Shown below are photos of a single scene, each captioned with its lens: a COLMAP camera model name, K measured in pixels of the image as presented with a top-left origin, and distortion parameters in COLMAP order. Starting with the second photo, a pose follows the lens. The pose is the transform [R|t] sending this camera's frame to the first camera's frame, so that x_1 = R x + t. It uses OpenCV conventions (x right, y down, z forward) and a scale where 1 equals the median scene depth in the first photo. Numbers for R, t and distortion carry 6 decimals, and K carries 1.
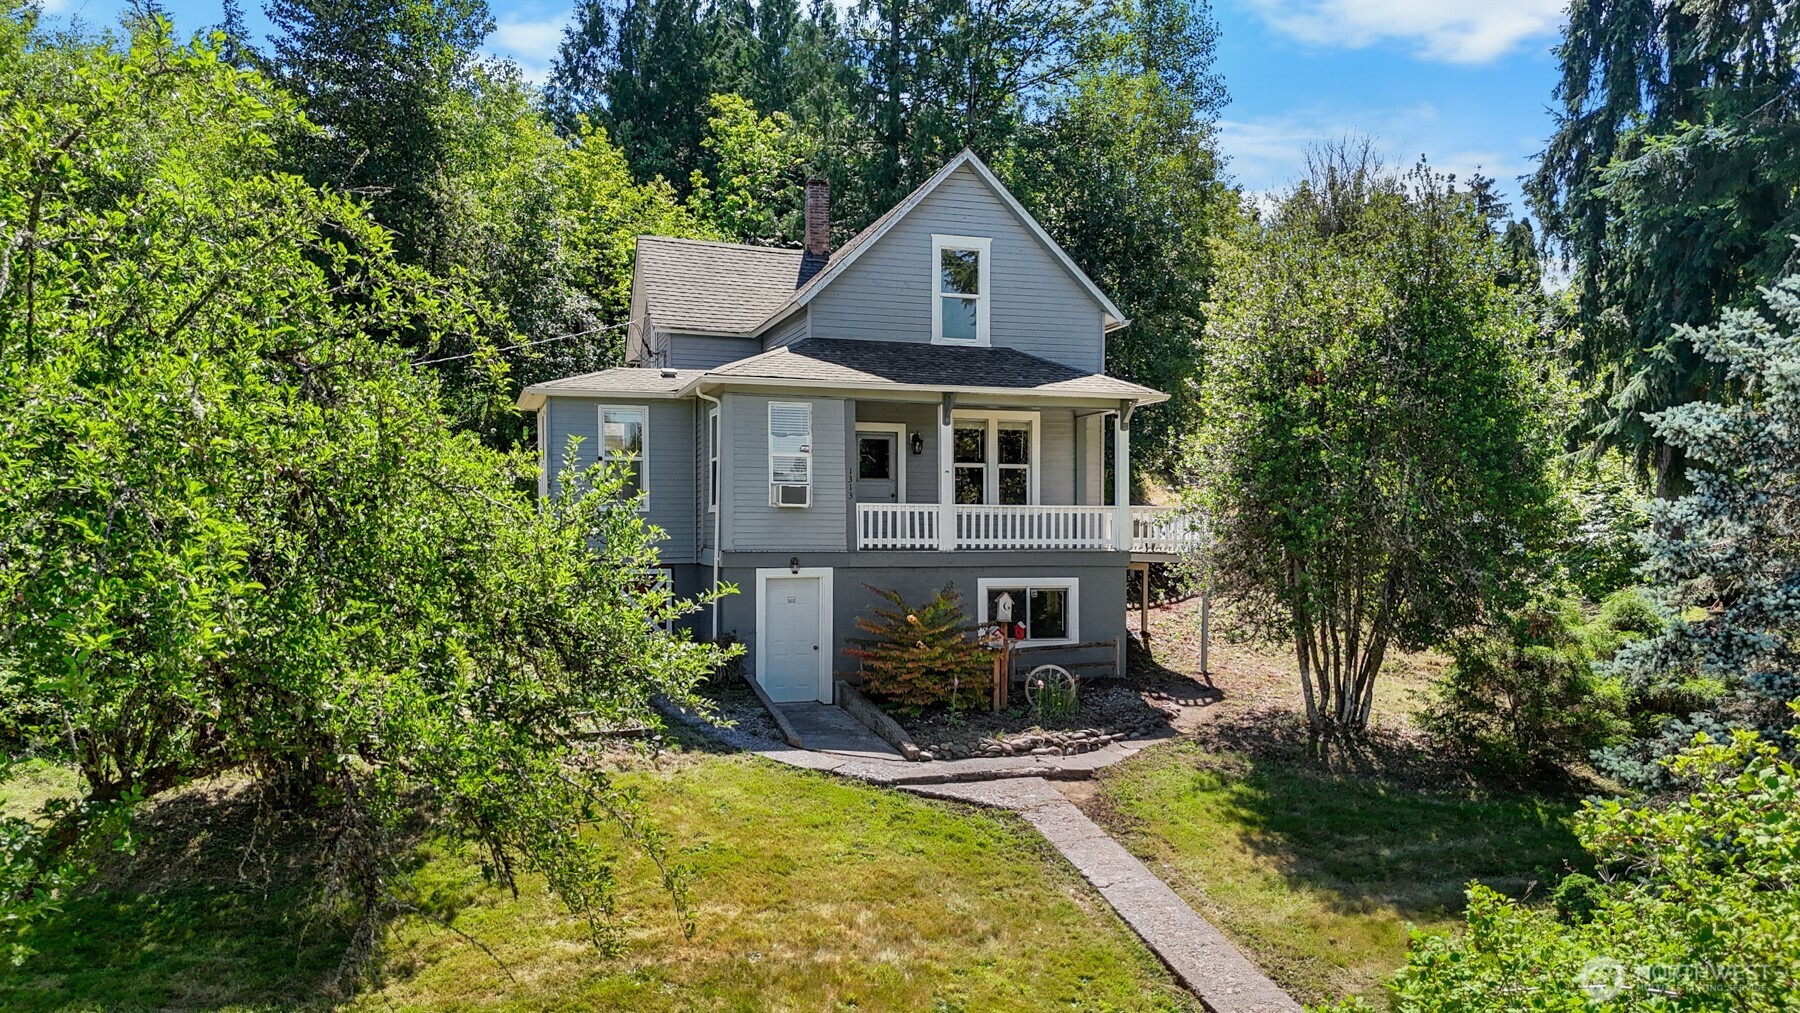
lens RADIAL K [[1357.9, 0, 869.1], [0, 1357.9, 547.6], [0, 0, 1]] dist [0.067383, -0.052164]
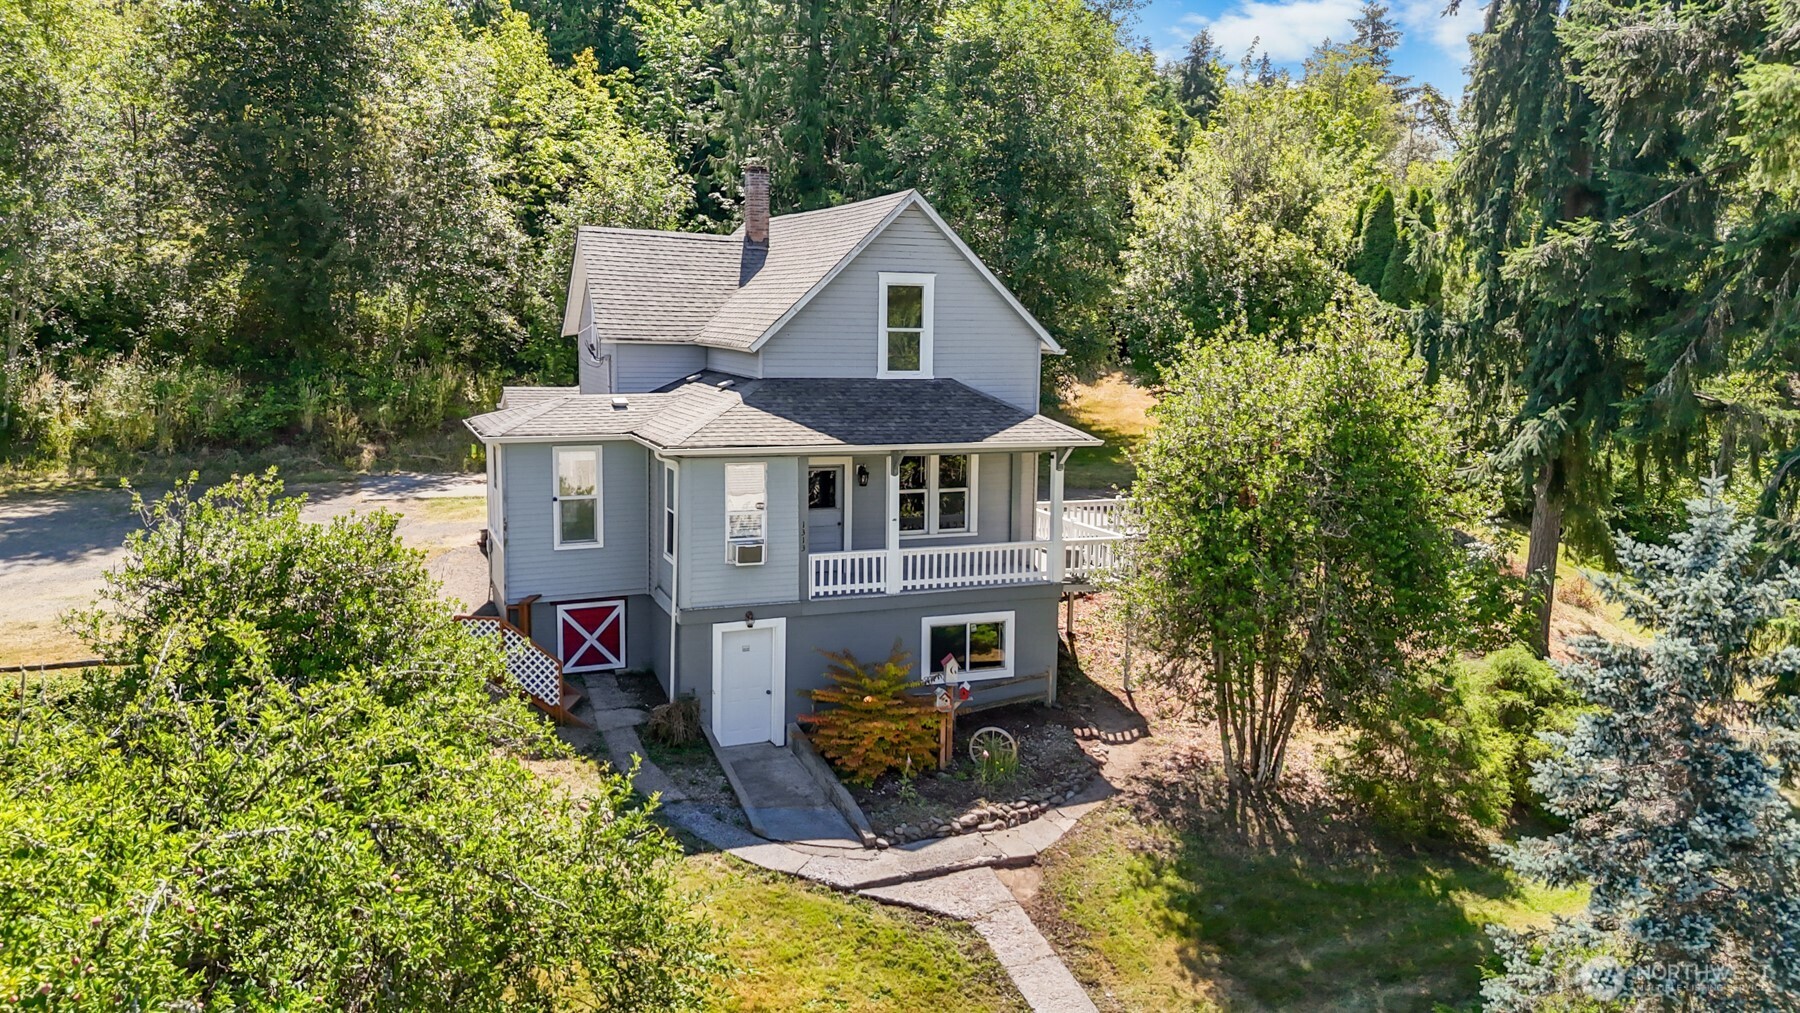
lens RADIAL K [[1357.9, 0, 862.9], [0, 1357.9, 395.6], [0, 0, 1]] dist [0.067383, -0.052164]
pose [[0.996859, 0.003869, 0.079096, -0.049957], [-0.011364, 0.995458, 0.094520, -0.249883], [-0.078371, -0.095122, 0.992376, -0.027782]]
